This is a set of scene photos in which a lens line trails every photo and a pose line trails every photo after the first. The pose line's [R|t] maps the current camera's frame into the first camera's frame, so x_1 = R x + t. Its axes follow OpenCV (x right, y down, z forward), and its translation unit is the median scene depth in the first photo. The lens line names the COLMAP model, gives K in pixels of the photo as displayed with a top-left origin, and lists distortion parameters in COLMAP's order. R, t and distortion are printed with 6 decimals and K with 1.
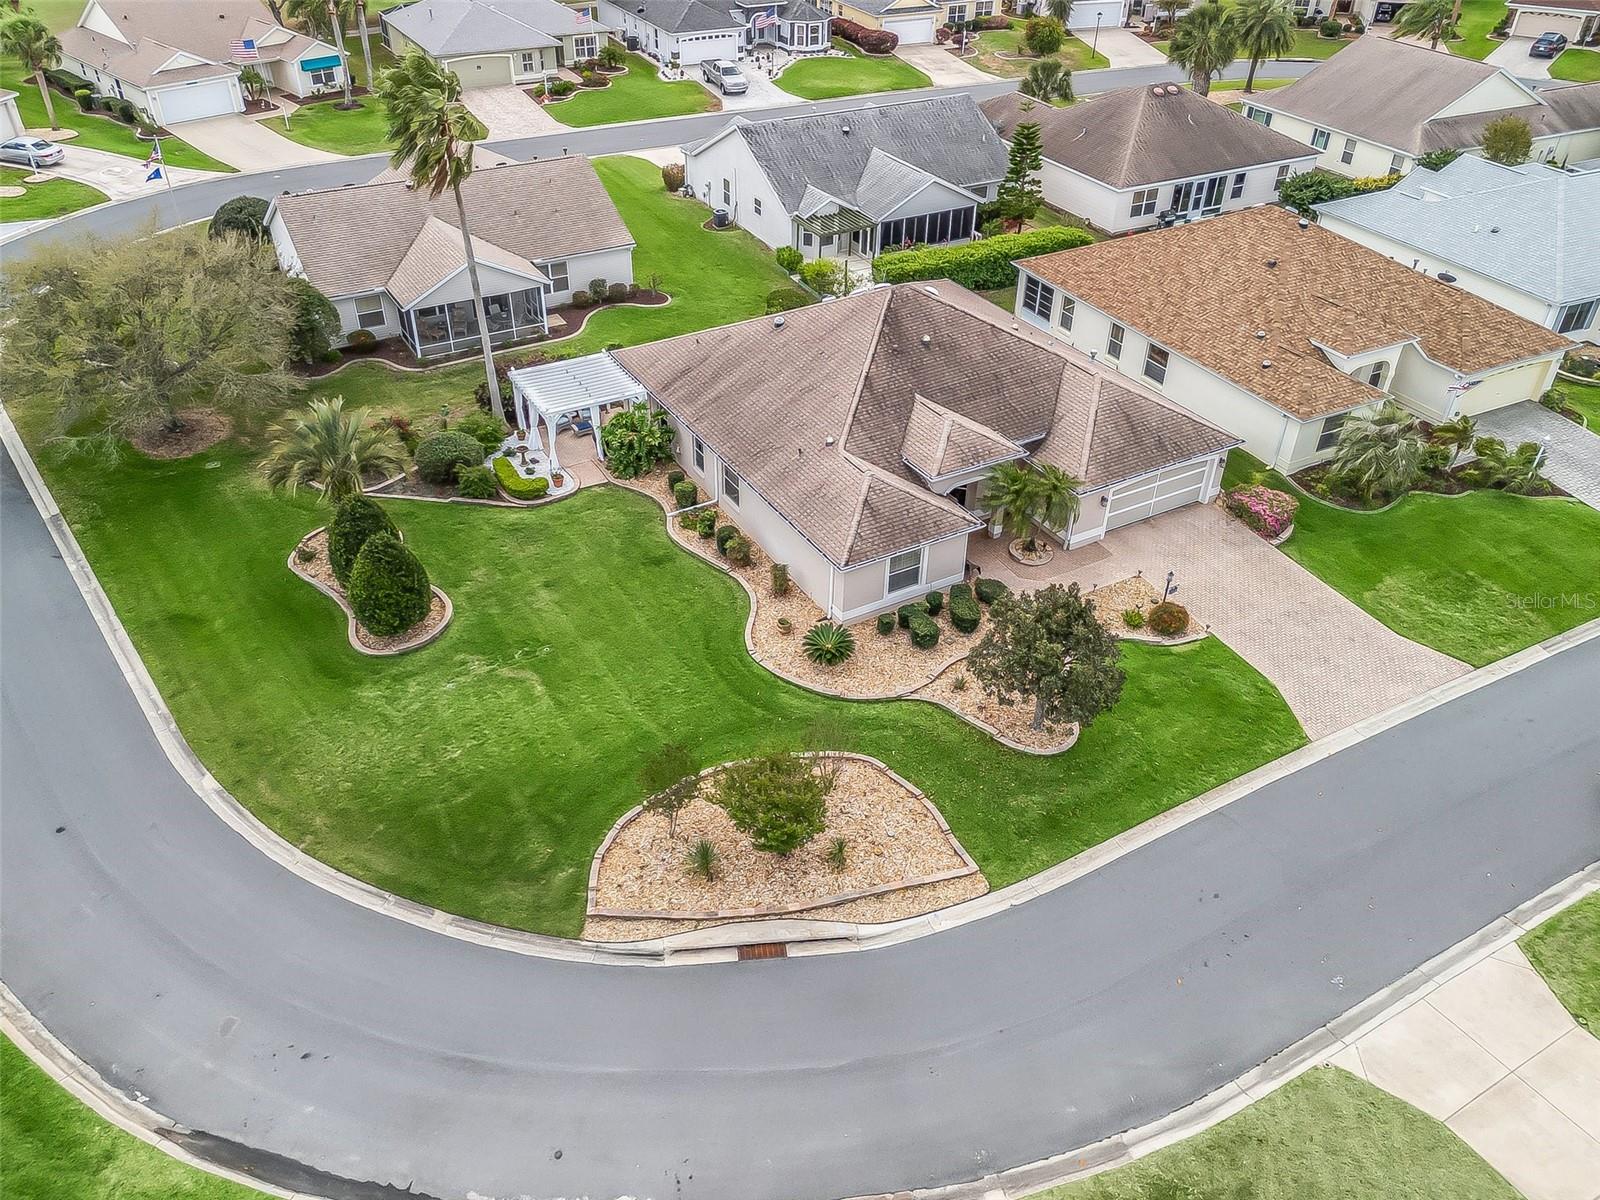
lens RADIAL K [[1235.8, 0, 787.6], [0, 1235.8, 597.1], [0, 0, 1]] dist [0.083479, -0.071710]
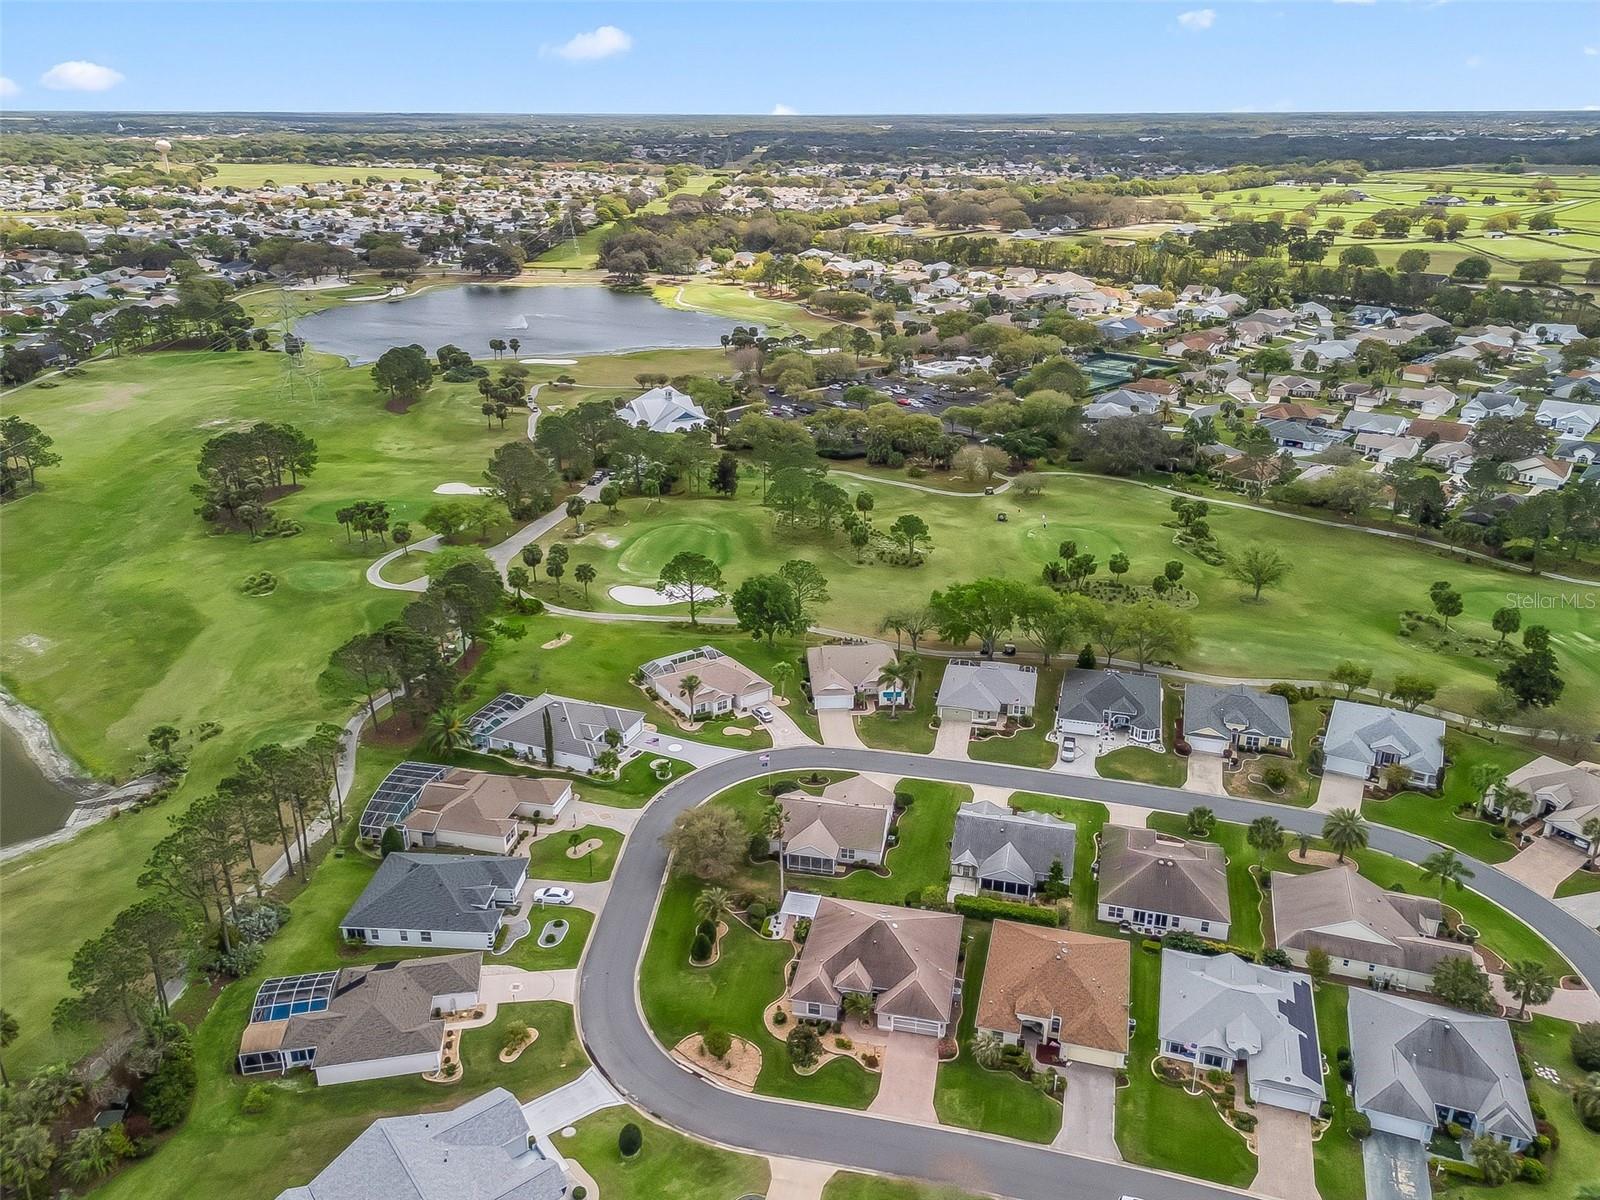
lens RADIAL K [[1243.9, 0, 800.0], [0, 1243.9, 600.0], [0, 0, 1]] dist [0.115862, -0.167047]
pose [[0.746234, 0.251644, -0.616288, 1.930800], [-0.379299, 0.921545, -0.082988, -0.761307], [0.547053, 0.295686, 0.783136, -2.049771]]
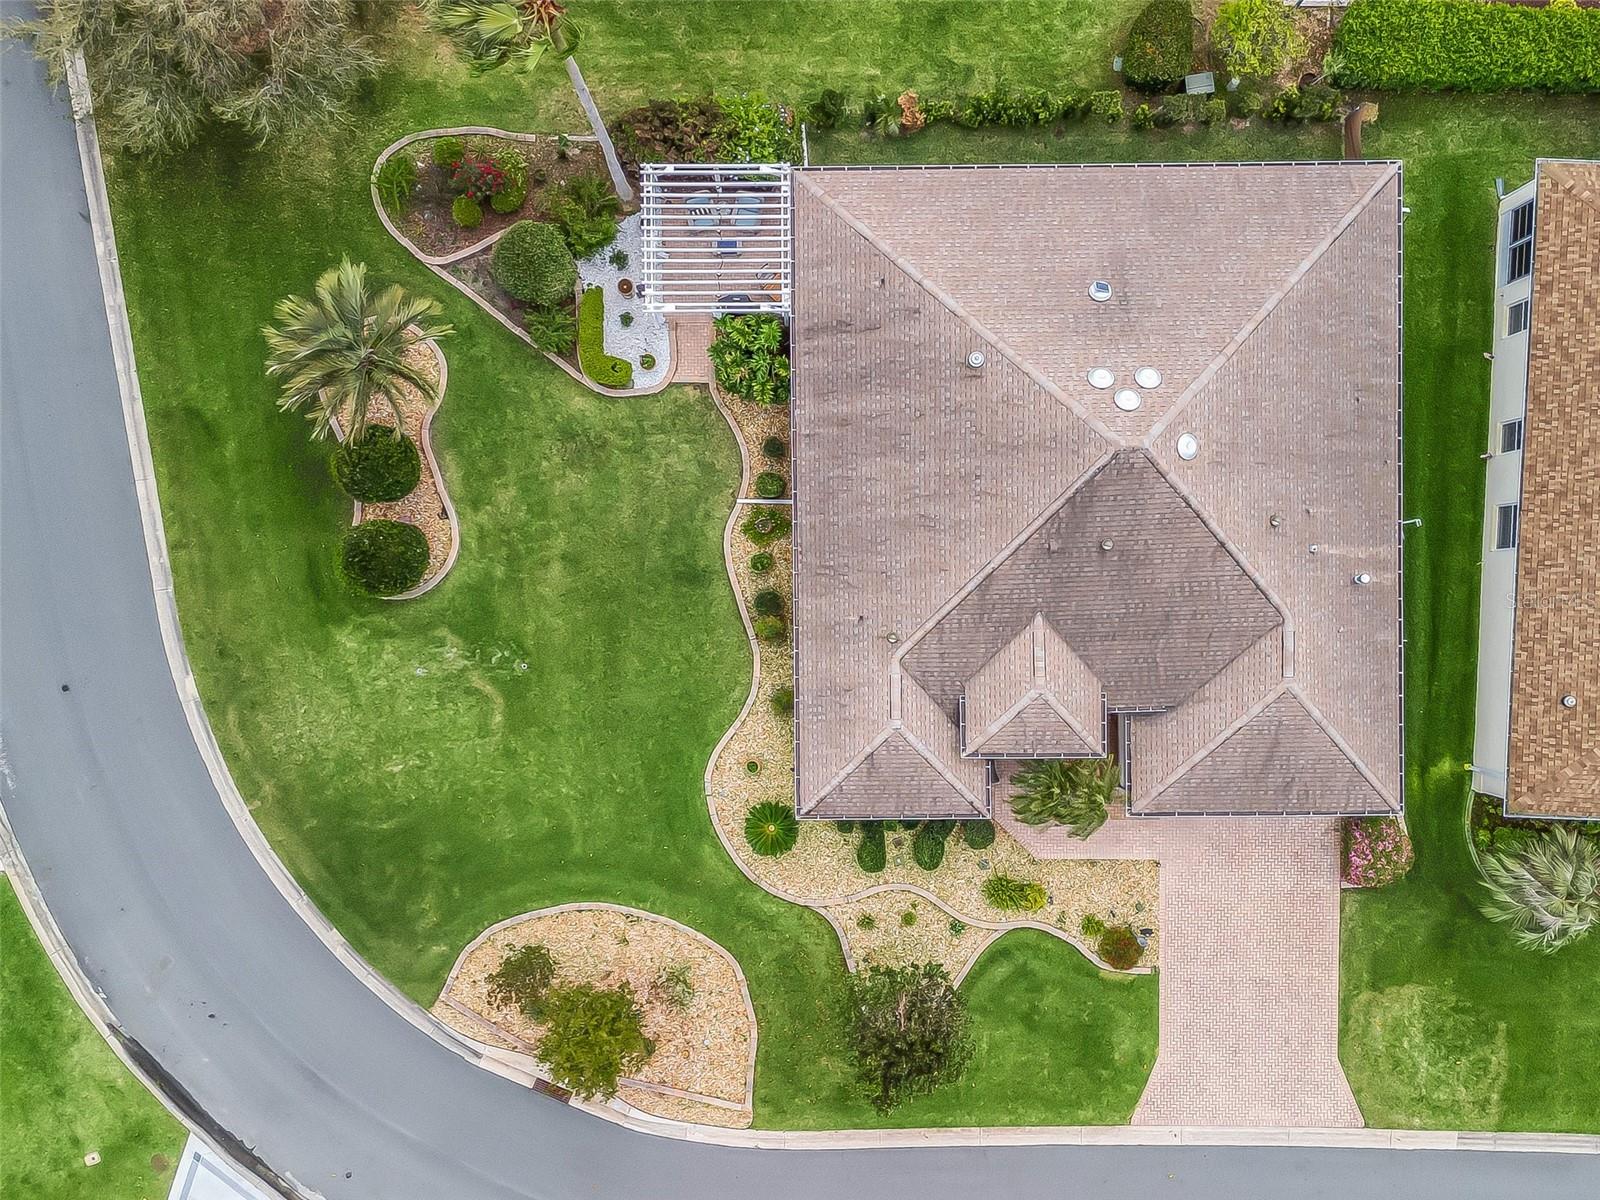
lens RADIAL K [[1343.0, 0, 805.1], [0, 1343.0, 635.6], [0, 0, 1]] dist [0.052561, -0.011437]
pose [[0.873931, 0.485882, 0.012779, -0.029984], [-0.284681, 0.490377, 0.823703, -0.897604], [0.393955, -0.723498, 0.566878, 0.521597]]
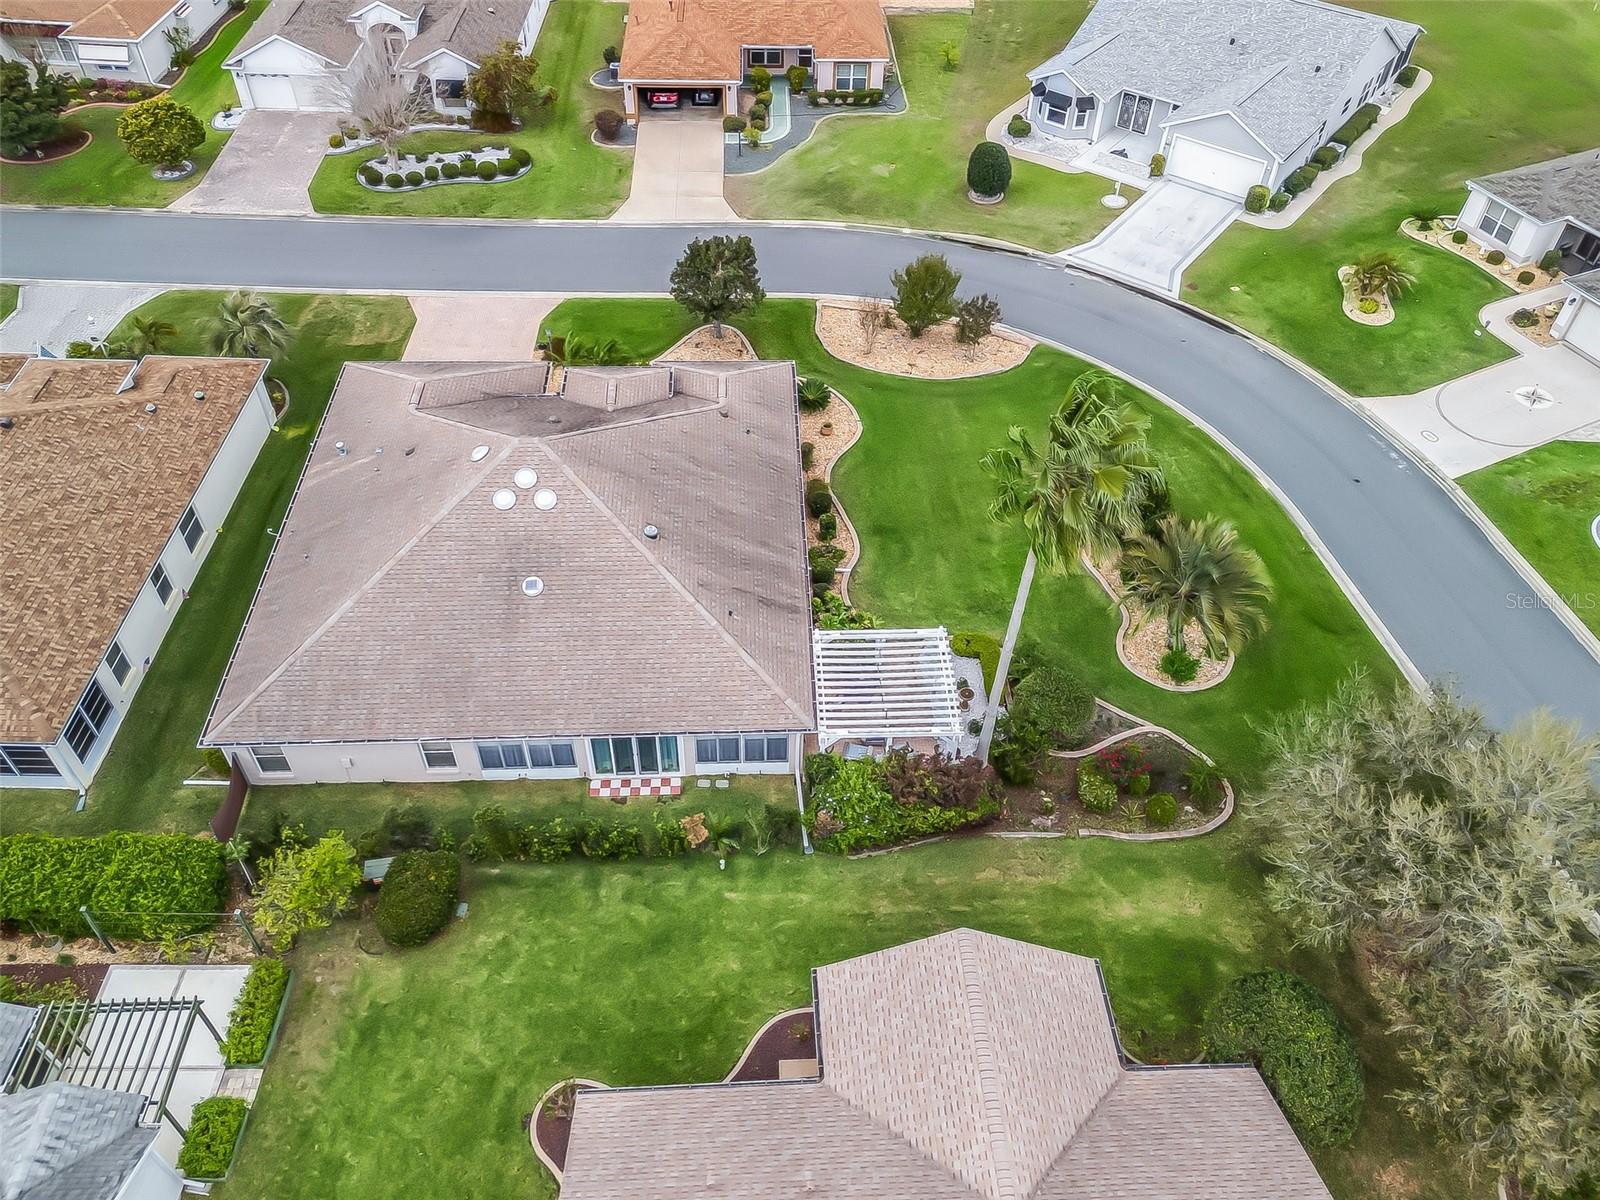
lens RADIAL K [[1202.4, 0, 800.0], [0, 1202.4, 600.0], [0, 0, 1]] dist [0.049204, -0.006770]
pose [[-0.888105, -0.344386, 0.304415, -0.414431], [0.241701, 0.213423, 0.946589, -1.114132], [-0.390961, 0.914248, -0.106303, 1.327759]]
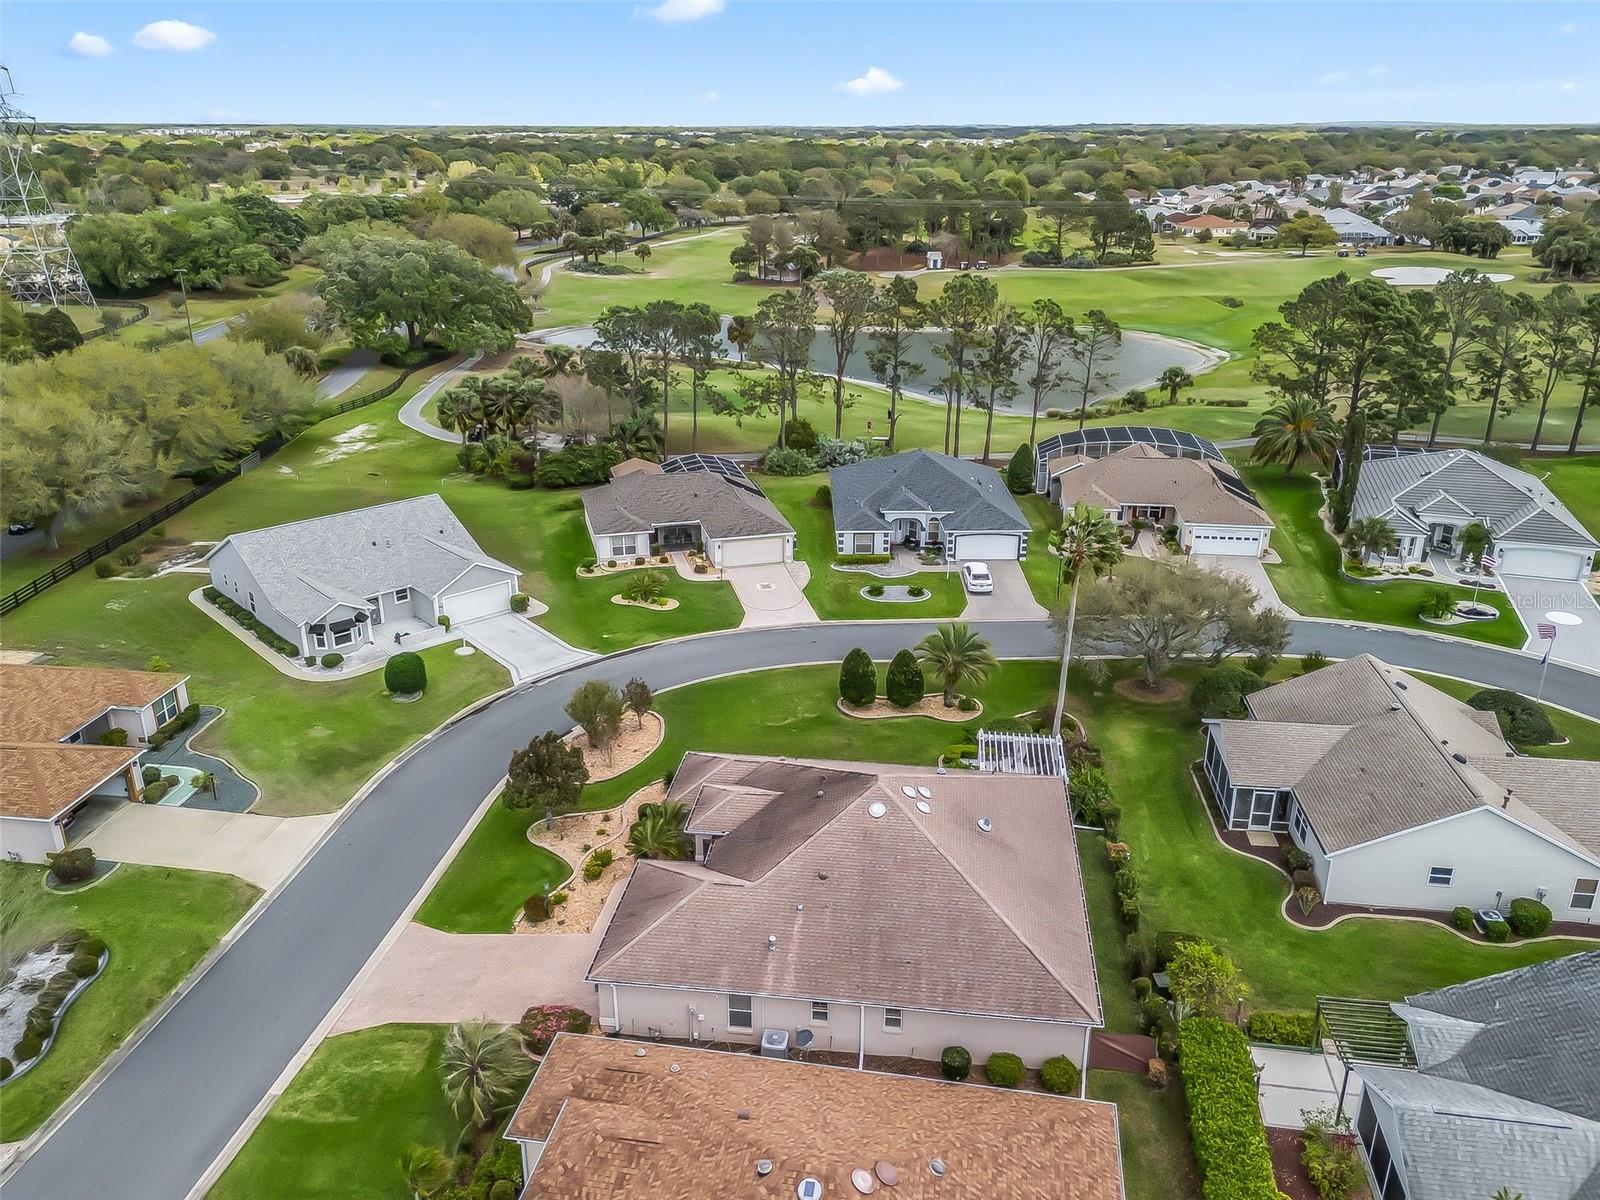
lens RADIAL K [[1202.4, 0, 800.0], [0, 1202.4, 600.0], [0, 0, 1]] dist [0.049204, -0.006770]
pose [[-0.605027, 0.287571, -0.742459, 1.044486], [-0.458648, 0.636364, 0.620228, -1.170015], [0.650834, 0.715782, -0.253123, 1.326180]]
